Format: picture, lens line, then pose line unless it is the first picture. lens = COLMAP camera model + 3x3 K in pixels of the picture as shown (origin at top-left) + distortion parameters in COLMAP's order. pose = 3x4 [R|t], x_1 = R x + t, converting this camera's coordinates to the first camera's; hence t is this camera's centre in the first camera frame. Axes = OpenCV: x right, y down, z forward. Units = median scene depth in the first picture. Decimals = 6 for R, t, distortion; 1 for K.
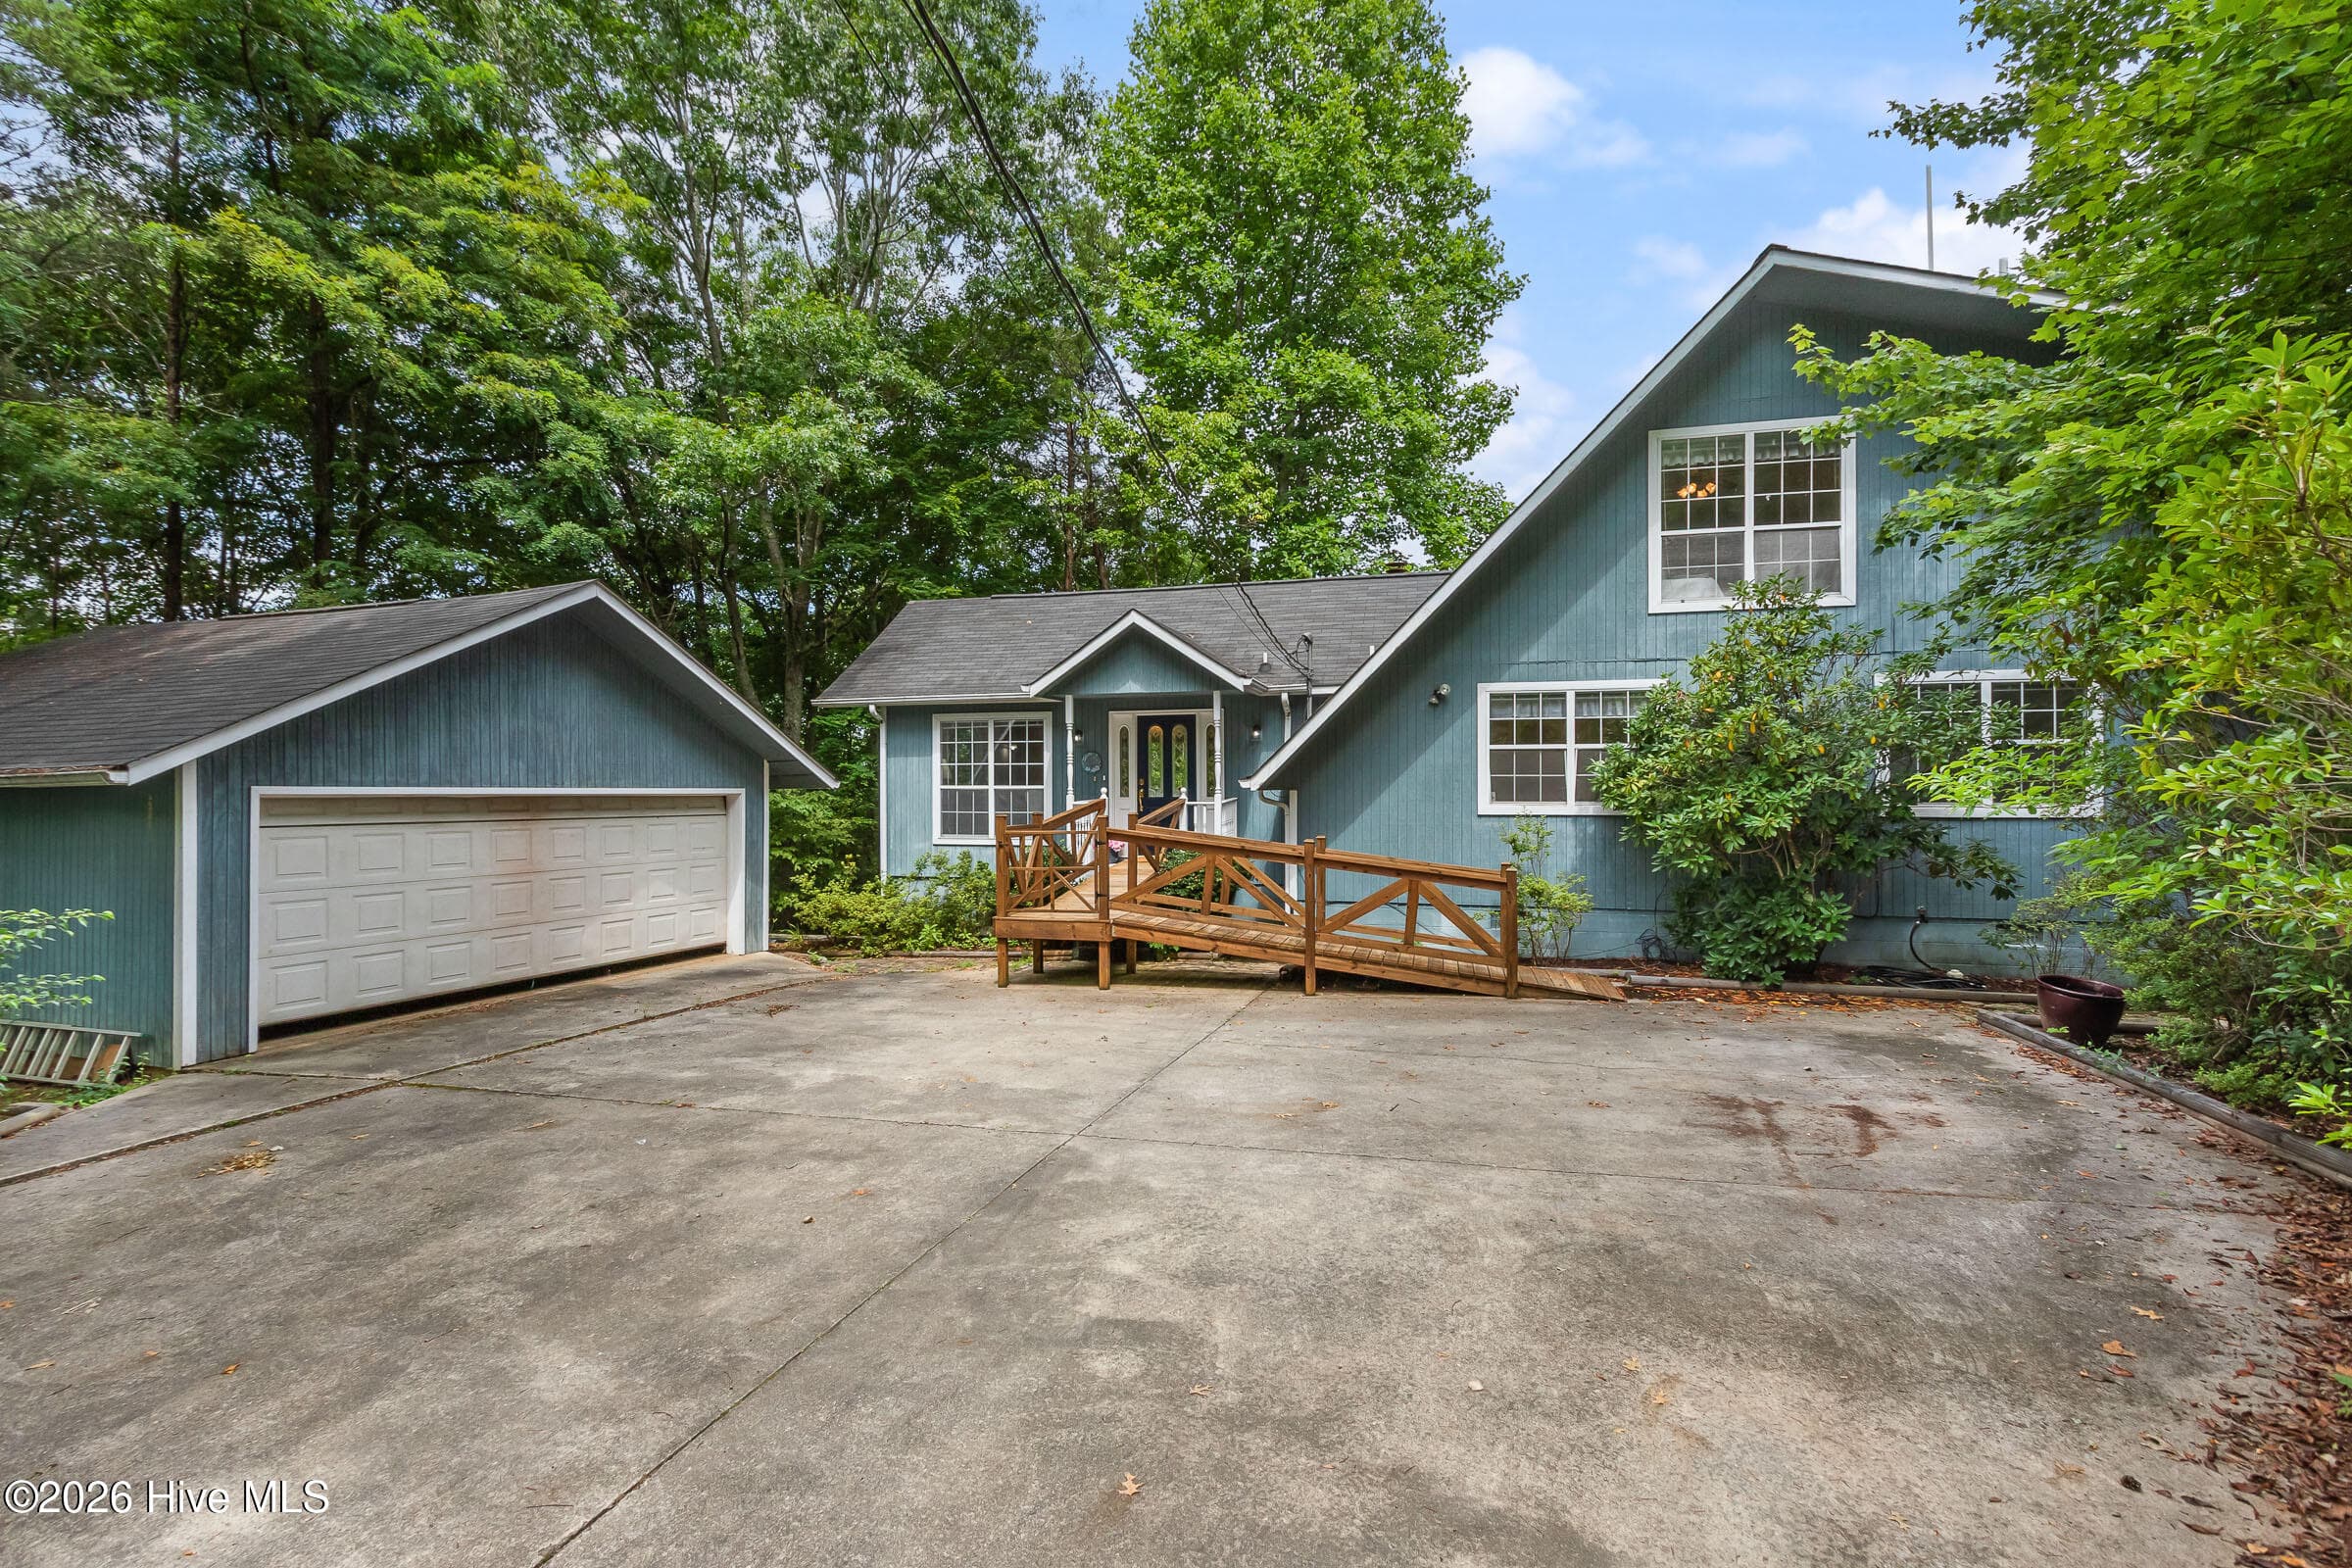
lens RADIAL K [[1099.5, 0, 1154.3], [0, 1099.5, 779.2], [0, 0, 1]] dist [0.006361, -0.000041]
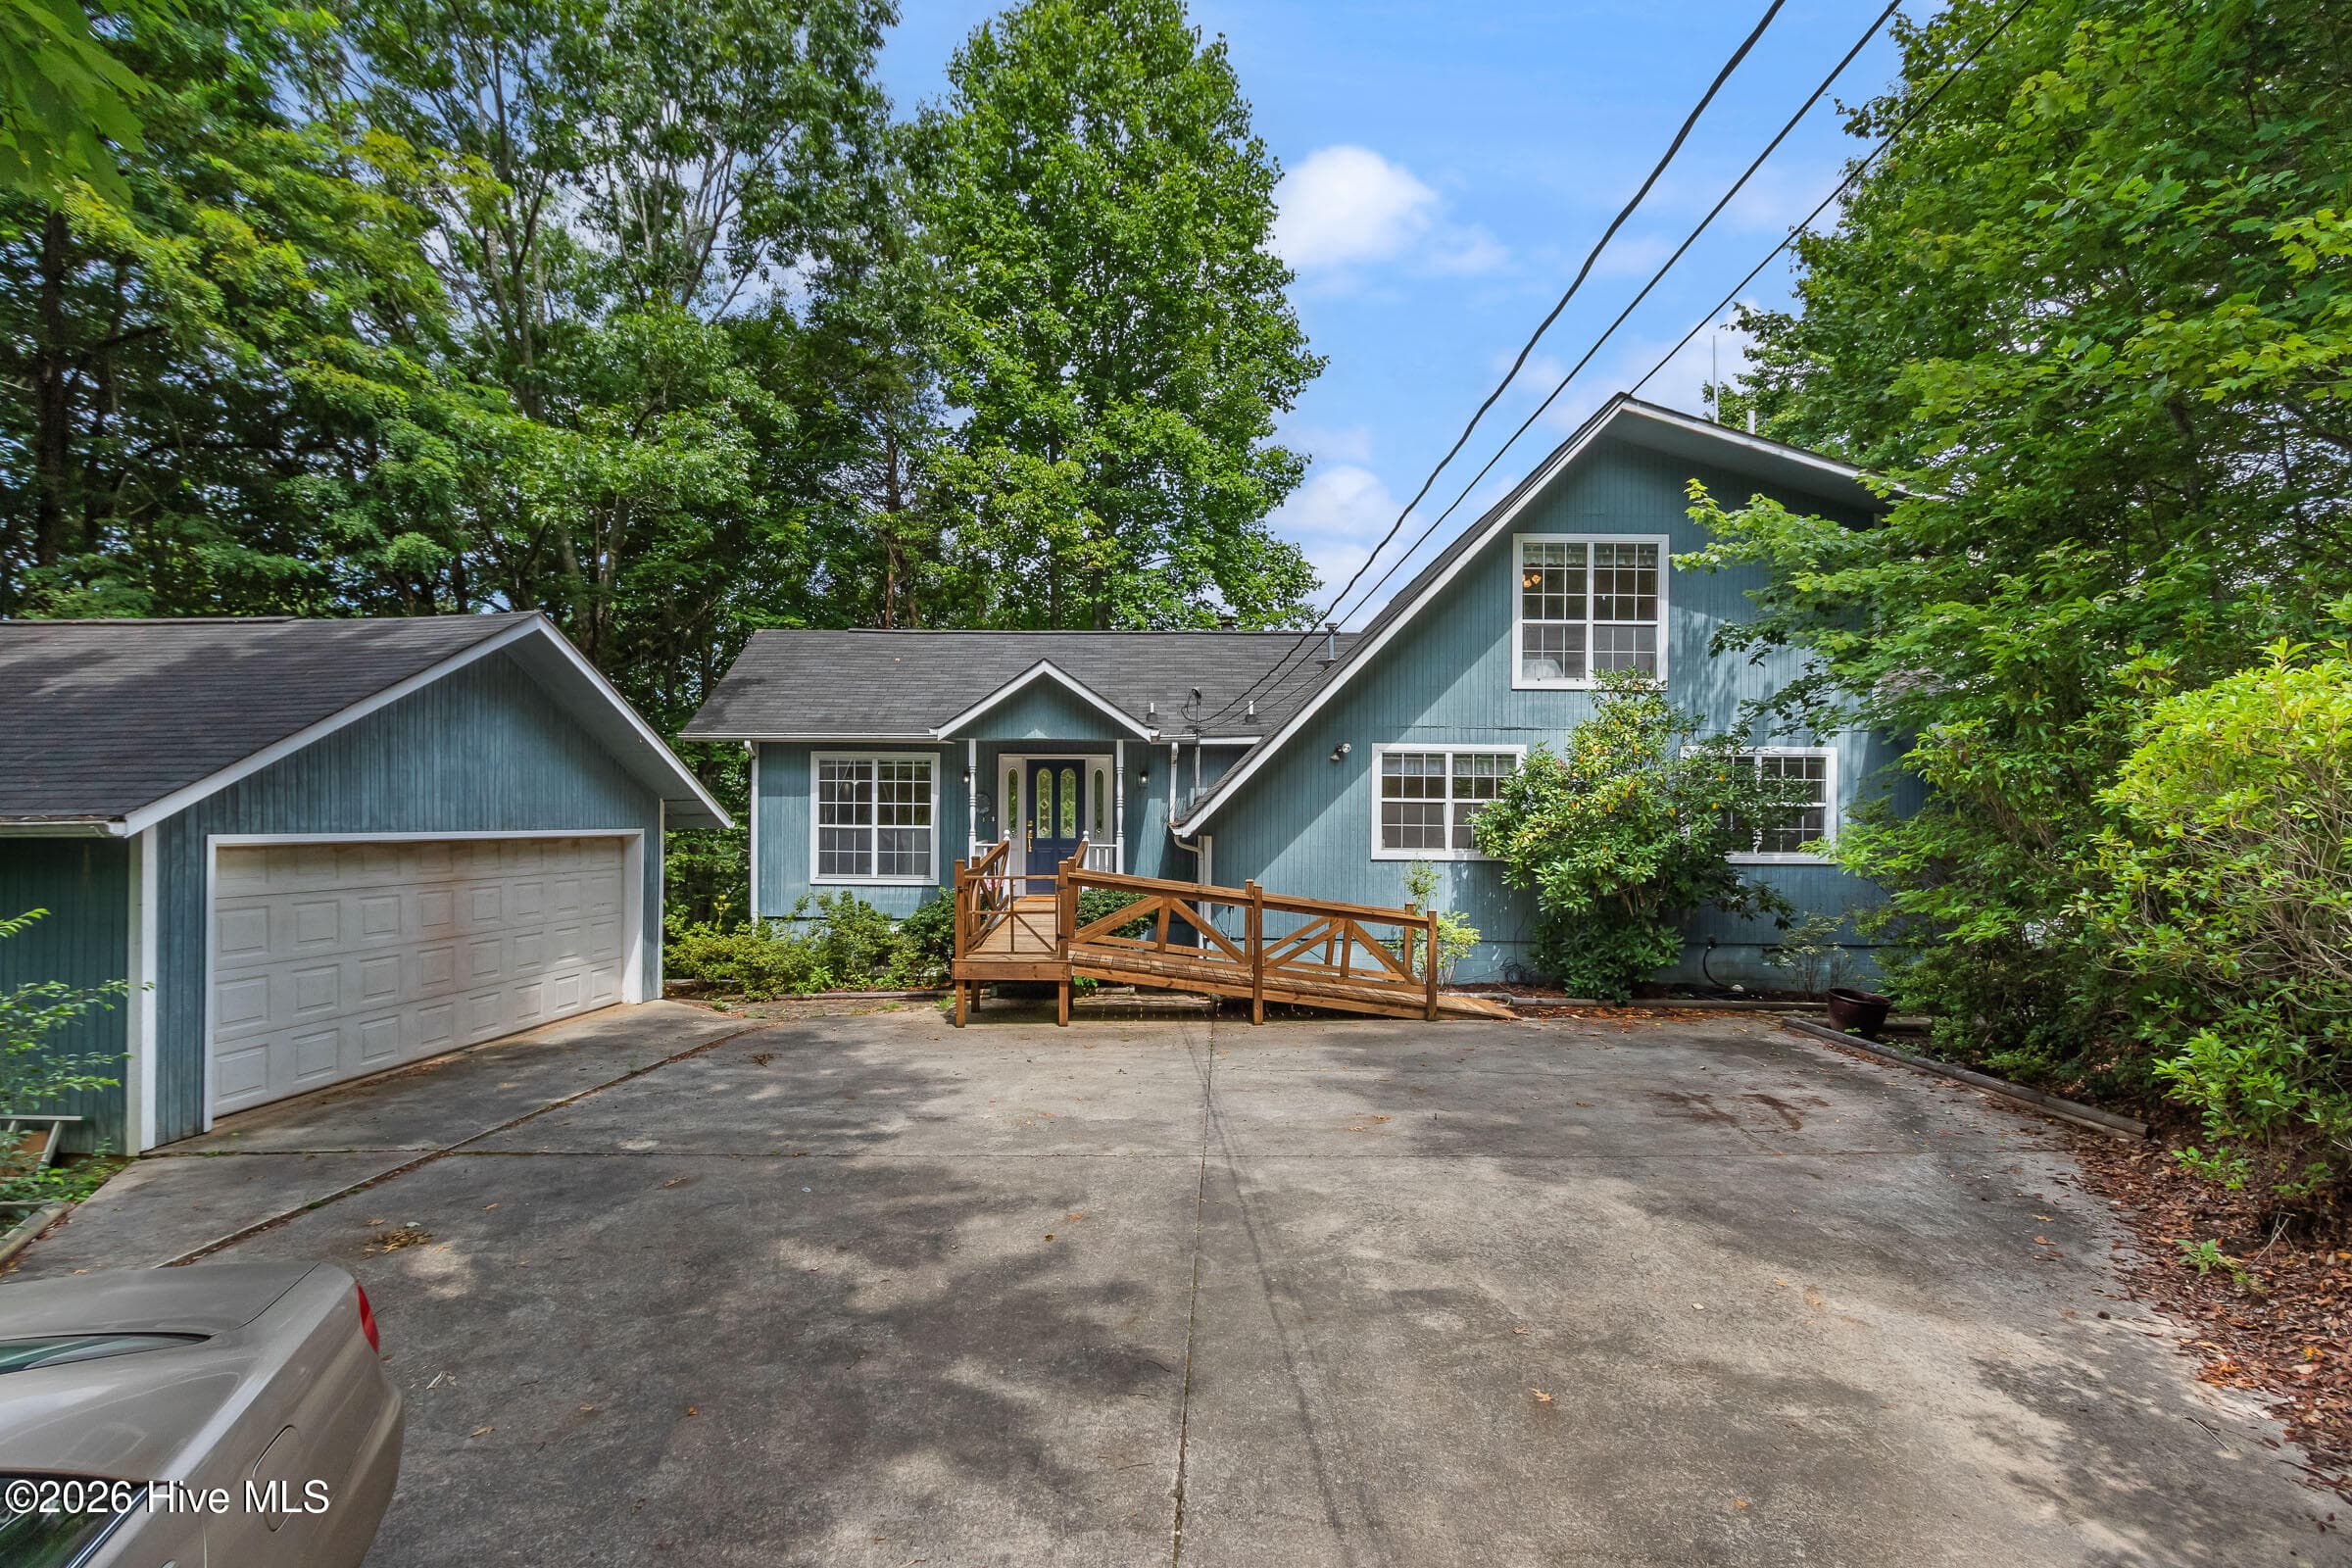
lens RADIAL K [[1114.3, 0, 1151.8], [0, 1114.3, 803.0], [0, 0, 1]] dist [0.005638, -0.000413]
pose [[0.966970, 0.013874, 0.254514, -0.226286], [-0.013540, 0.999904, -0.003063, -0.019805], [-0.254532, -0.000484, 0.967064, -0.053744]]
